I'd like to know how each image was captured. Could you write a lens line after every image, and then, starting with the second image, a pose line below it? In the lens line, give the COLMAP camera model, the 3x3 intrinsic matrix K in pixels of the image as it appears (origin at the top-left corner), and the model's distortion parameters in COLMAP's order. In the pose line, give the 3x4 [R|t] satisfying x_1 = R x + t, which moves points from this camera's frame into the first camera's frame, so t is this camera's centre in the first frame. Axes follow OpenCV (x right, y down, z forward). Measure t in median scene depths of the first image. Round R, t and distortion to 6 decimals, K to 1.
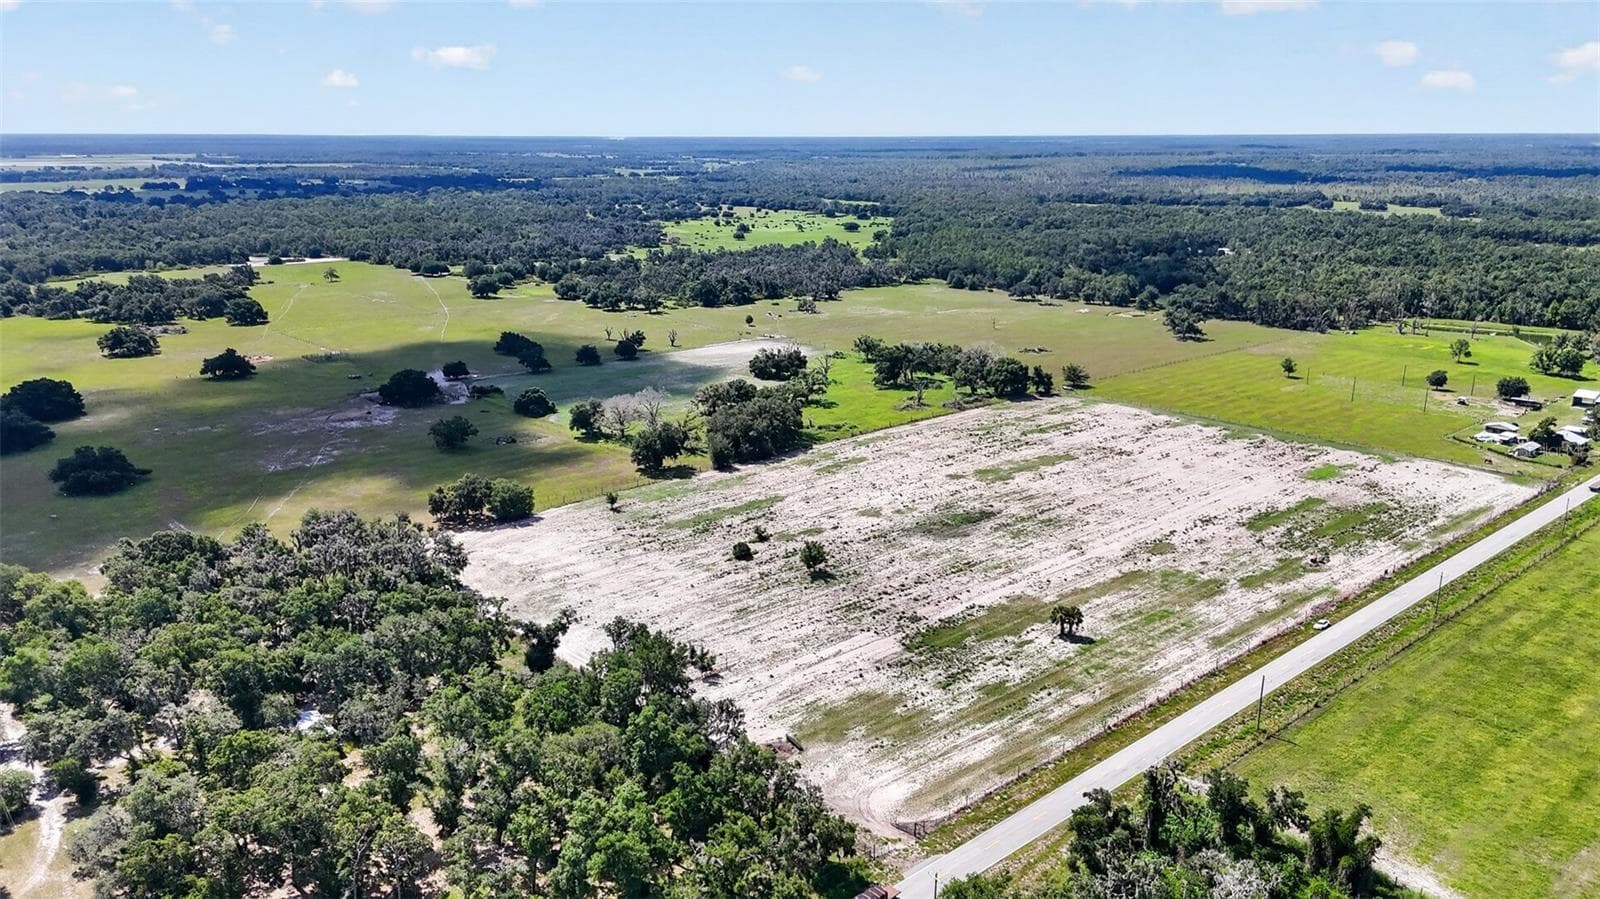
lens RADIAL K [[1179.1, 0, 801.2], [0, 1179.1, 456.8], [0, 0, 1]] dist [0.077057, -0.079302]
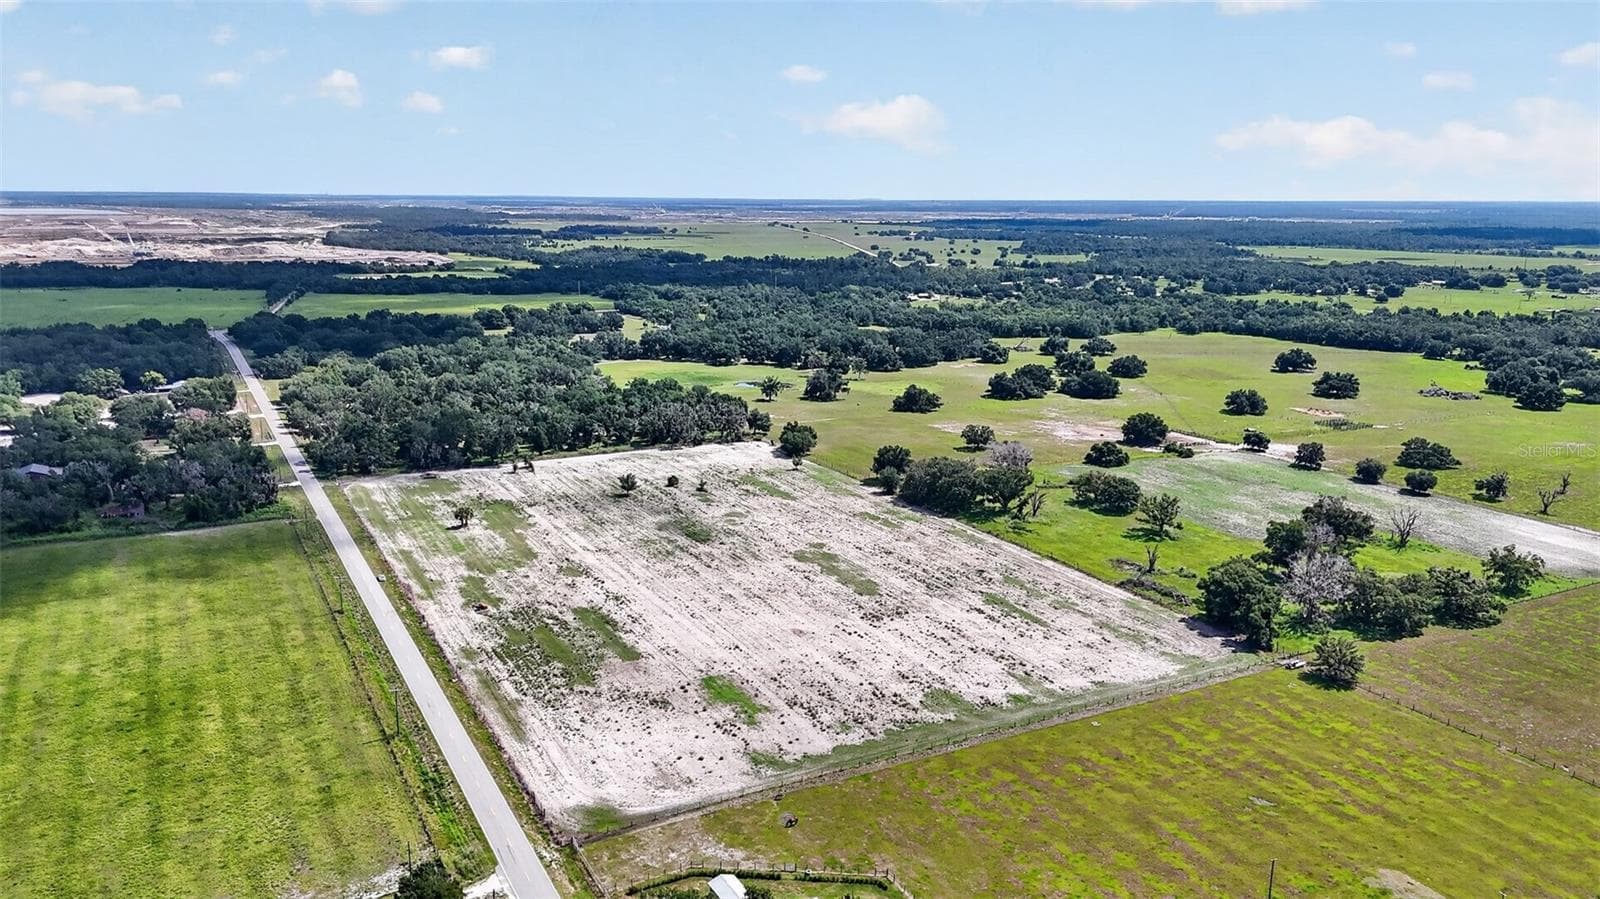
lens RADIAL K [[1161.0, 0, 803.0], [0, 1161.0, 500.4], [0, 0, 1]] dist [0.089021, -0.110826]
pose [[-0.235773, 0.245910, -0.940180, 1.196721], [-0.264017, 0.914859, 0.305496, -0.361818], [0.935257, 0.320251, -0.150775, 1.252197]]
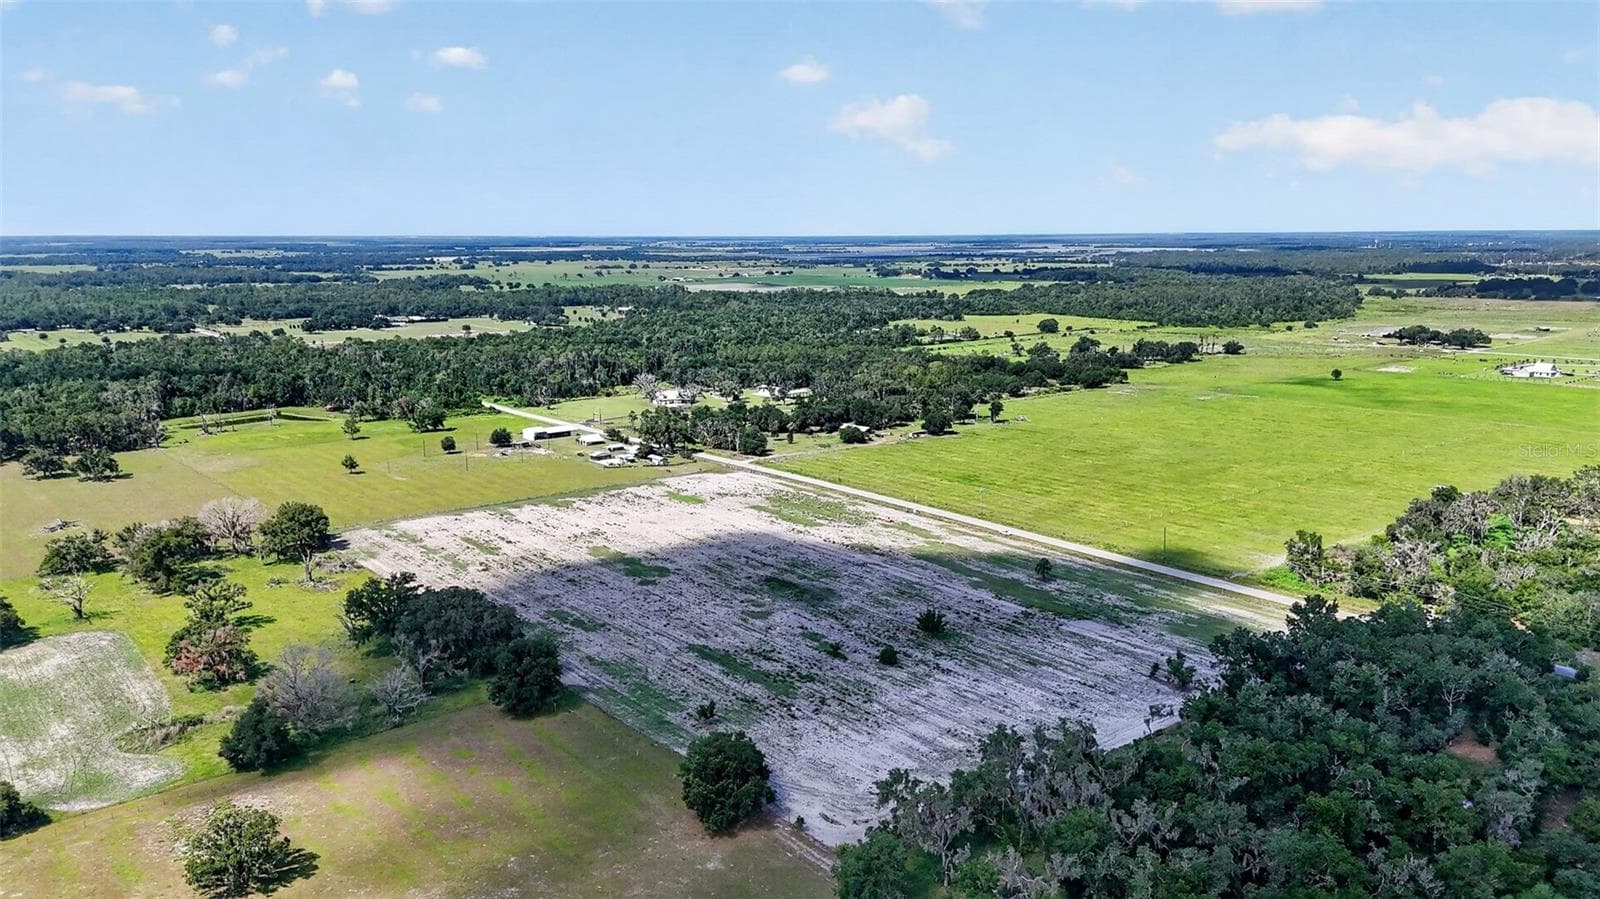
lens RADIAL K [[1186.5, 0, 798.5], [0, 1186.5, 424.3], [0, 0, 1]] dist [0.075840, -0.065098]
pose [[0.056509, -0.162302, 0.985122, -0.891369], [0.267707, 0.953030, 0.141659, -0.235568], [-0.961842, 0.255719, 0.097304, 0.834125]]
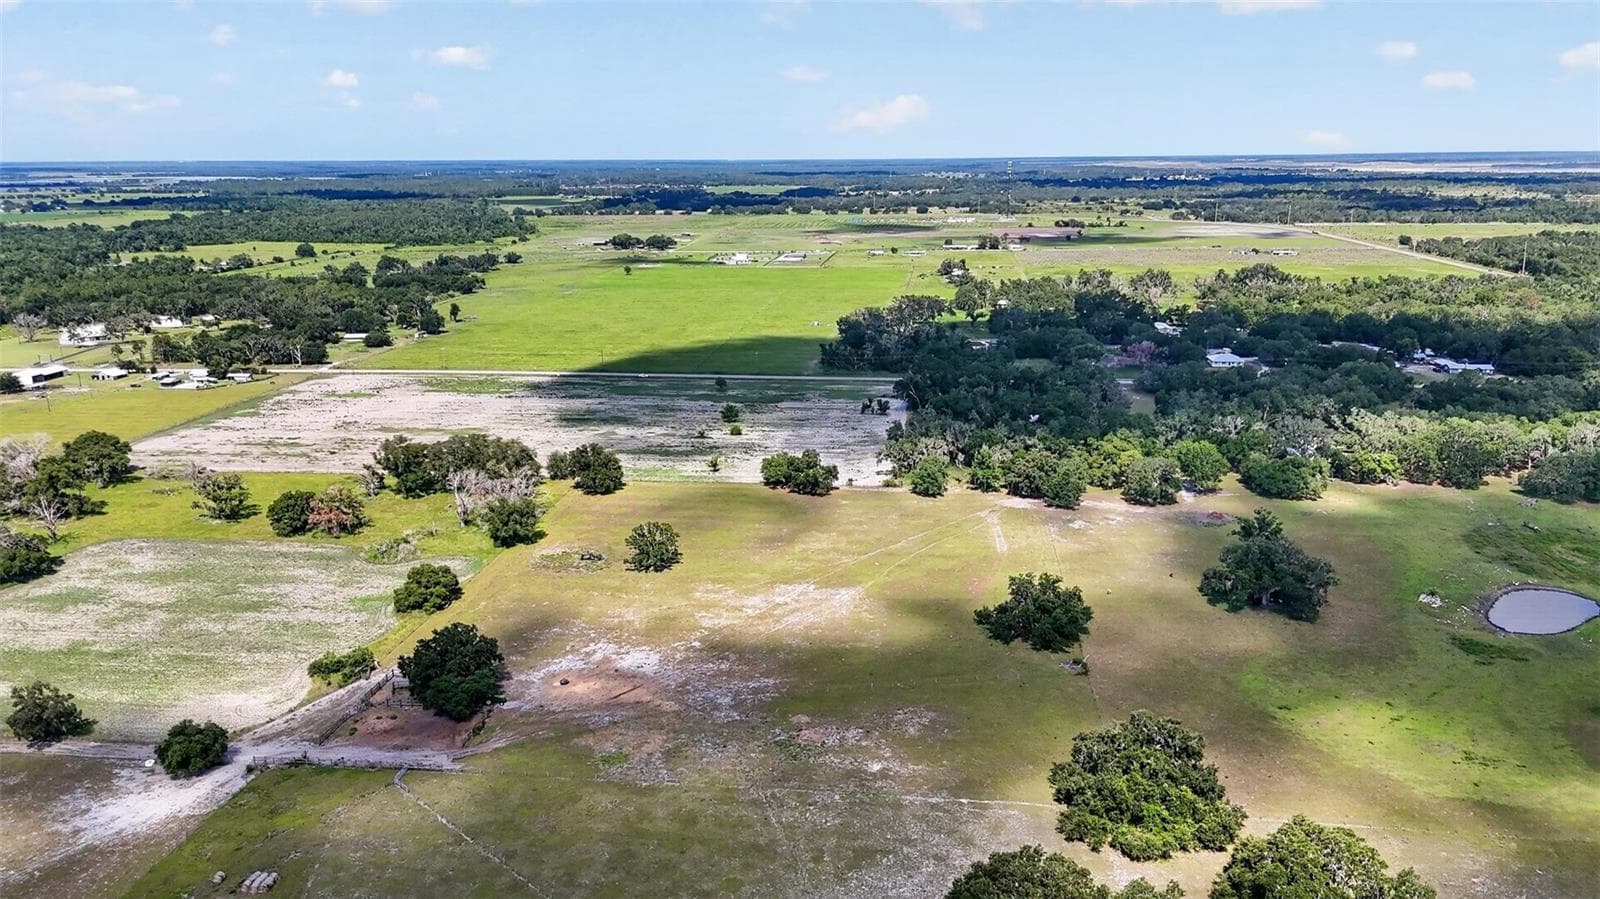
lens RADIAL K [[1179.1, 0, 801.2], [0, 1179.1, 456.8], [0, 0, 1]] dist [0.077057, -0.079302]
pose [[-0.657568, -0.183310, 0.730754, -1.105790], [0.205229, 0.889684, 0.407853, -0.445854], [-0.724904, 0.418163, -0.547407, 1.607819]]
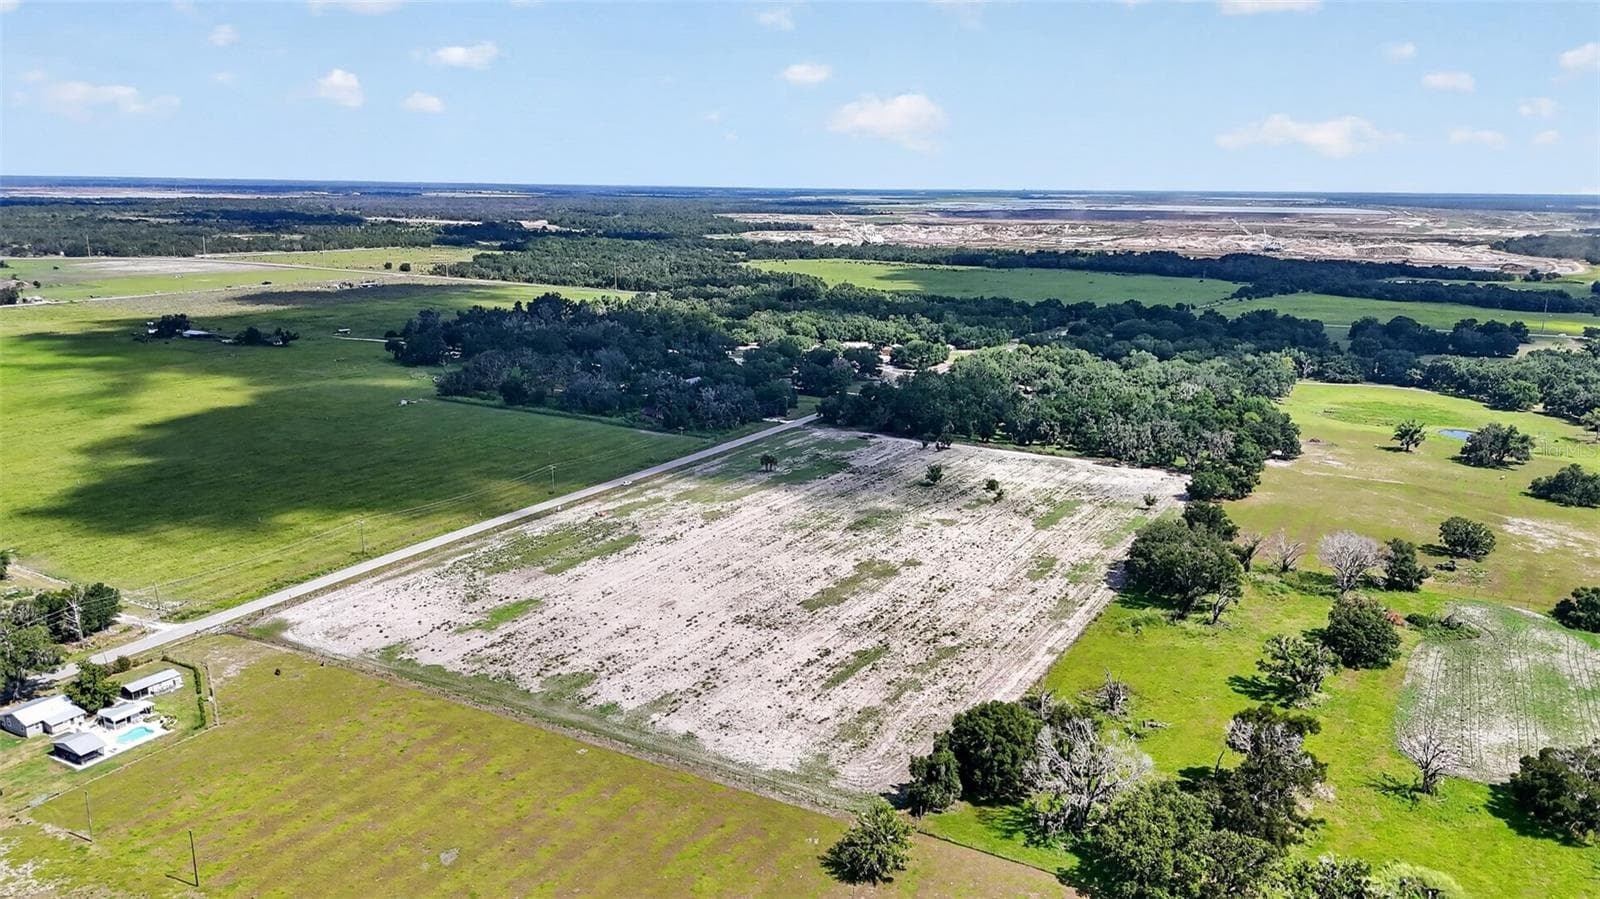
lens RADIAL K [[1175.1, 0, 800.0], [0, 1175.1, 449.5], [0, 0, 1]] dist [0.112722, -0.146247]
pose [[-0.949587, 0.057938, -0.308104, 0.555585], [-0.094604, 0.884003, 0.457808, -0.539240], [0.298890, 0.463877, -0.833957, 1.903796]]
